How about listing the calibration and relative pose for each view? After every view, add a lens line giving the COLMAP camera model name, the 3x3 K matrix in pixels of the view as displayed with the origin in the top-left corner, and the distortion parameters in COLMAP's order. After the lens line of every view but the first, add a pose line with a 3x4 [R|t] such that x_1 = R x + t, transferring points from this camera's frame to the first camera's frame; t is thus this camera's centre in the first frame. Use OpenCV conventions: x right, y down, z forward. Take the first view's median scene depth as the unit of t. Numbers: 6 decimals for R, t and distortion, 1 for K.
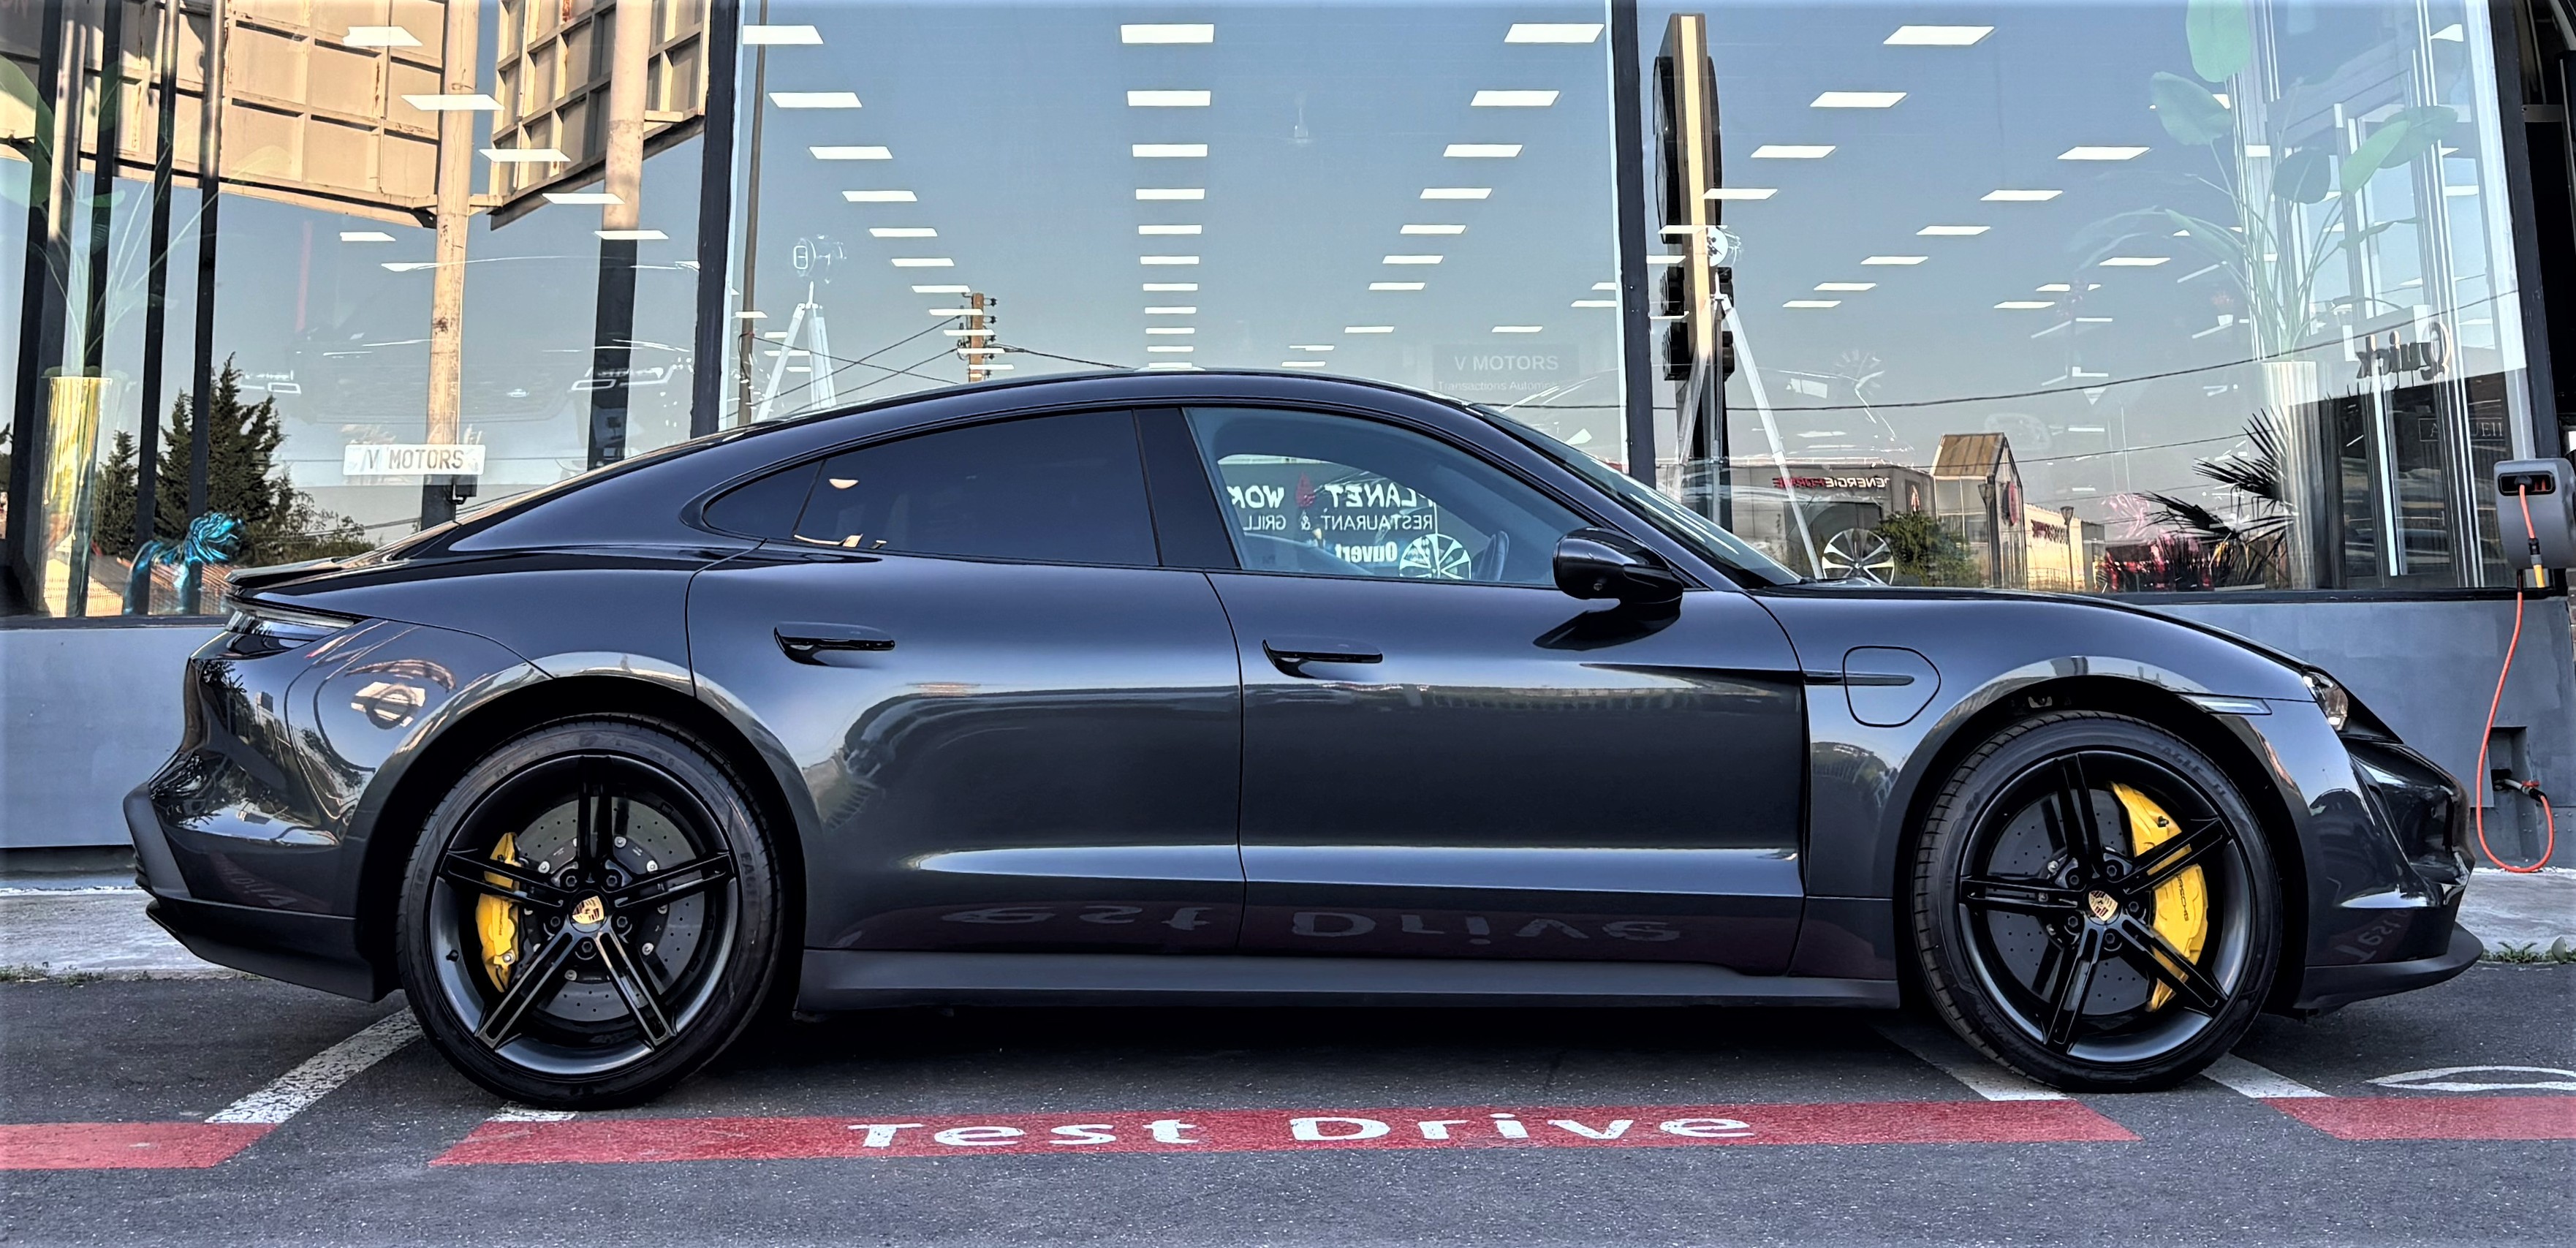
lens RADIAL K [[3004.5, 0, 1293.3], [0, 3004.5, 457.1], [0, 0, 1]] dist [0.006807, 0.000000]
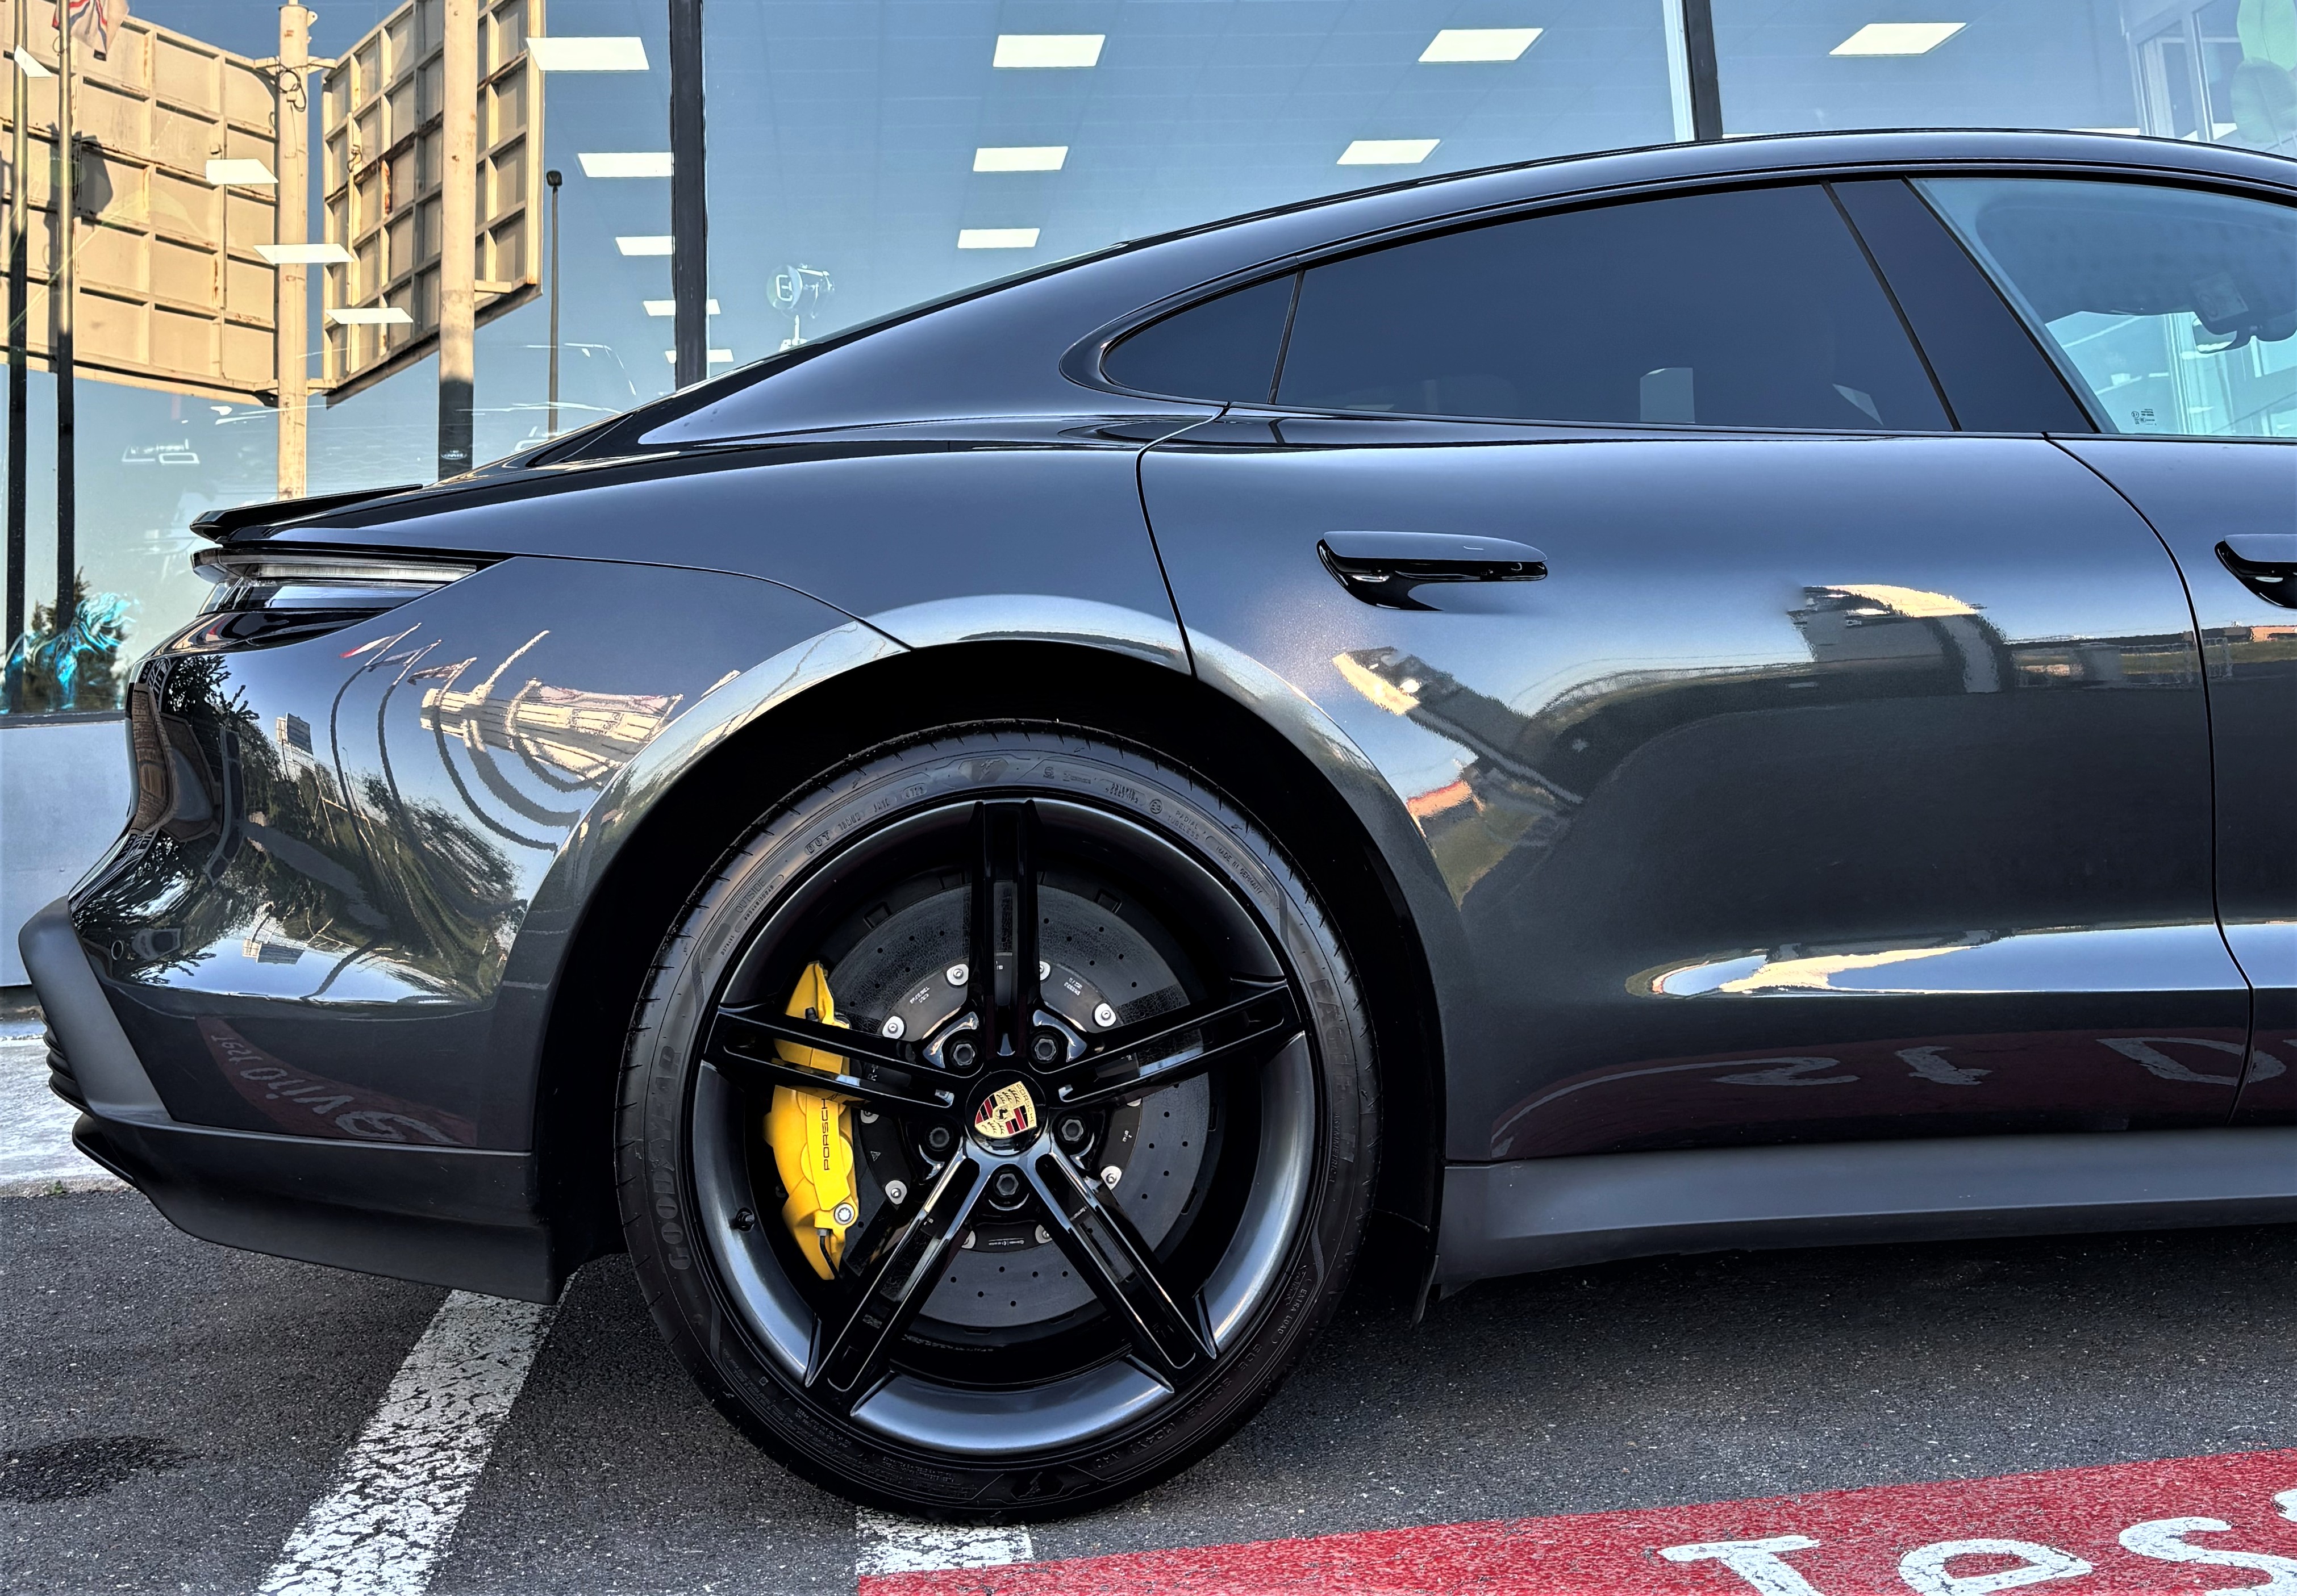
lens RADIAL K [[2169.3, 0, 1092.9], [0, 2169.3, 697.9], [0, 0, 1]] dist [0.025738, 0.031909]
pose [[0.994950, -0.036535, 0.093491, -0.242573], [0.033791, 0.998955, 0.030775, 0.069055], [-0.094518, -0.027461, 0.995144, 0.618612]]
